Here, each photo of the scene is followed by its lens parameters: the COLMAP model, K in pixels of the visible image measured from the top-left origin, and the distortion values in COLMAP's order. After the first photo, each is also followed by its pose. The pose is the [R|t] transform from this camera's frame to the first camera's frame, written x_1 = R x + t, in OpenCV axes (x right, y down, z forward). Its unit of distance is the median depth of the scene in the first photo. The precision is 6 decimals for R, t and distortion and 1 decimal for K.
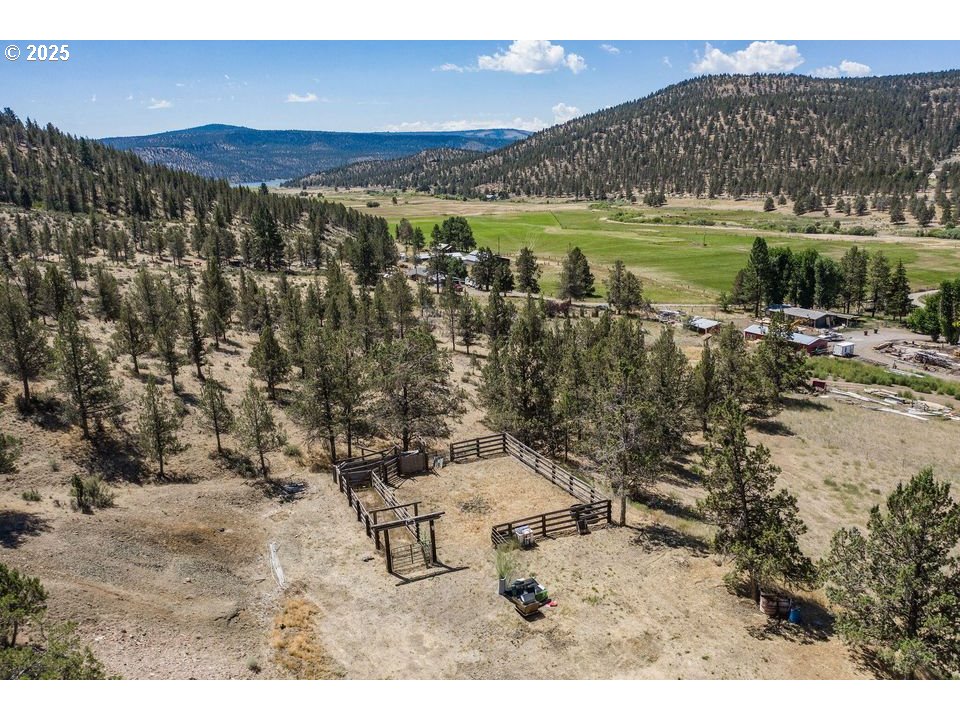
lens RADIAL K [[751.7, 0, 480.0], [0, 751.7, 360.0], [0, 0, 1]] dist [-0.010858, -0.005062]
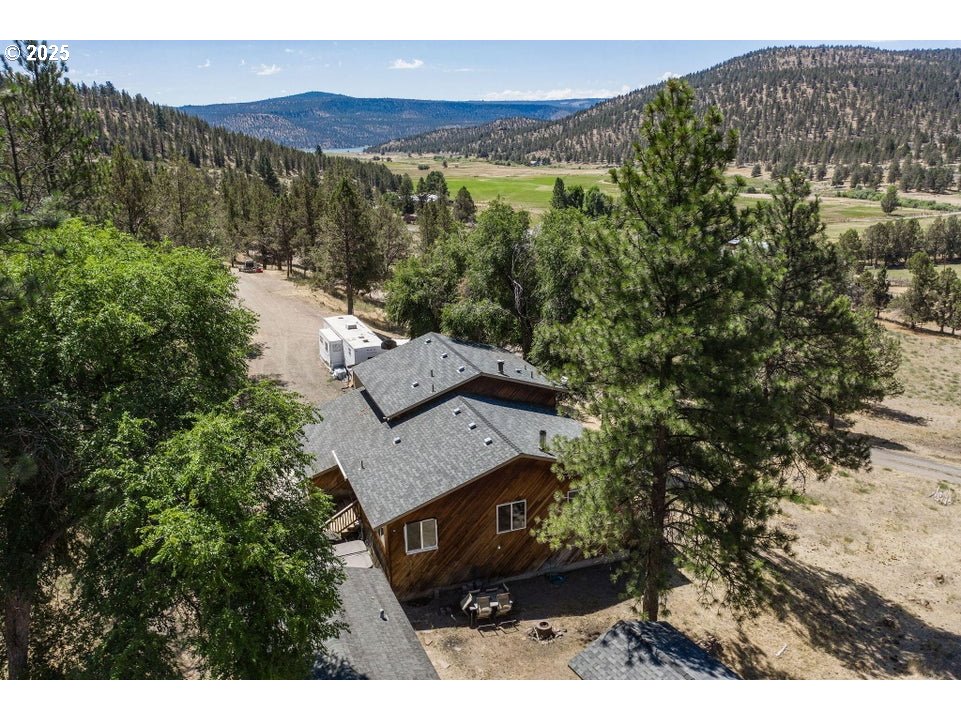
lens RADIAL K [[752.5, 0, 480.5], [0, 752.5, 360.0], [0, 0, 1]] dist [-0.010858, -0.005062]
pose [[0.992099, 0.047194, -0.116241, 0.072333], [-0.042828, 0.998290, 0.039779, 0.025894], [0.117920, -0.034487, 0.992424, -0.091628]]
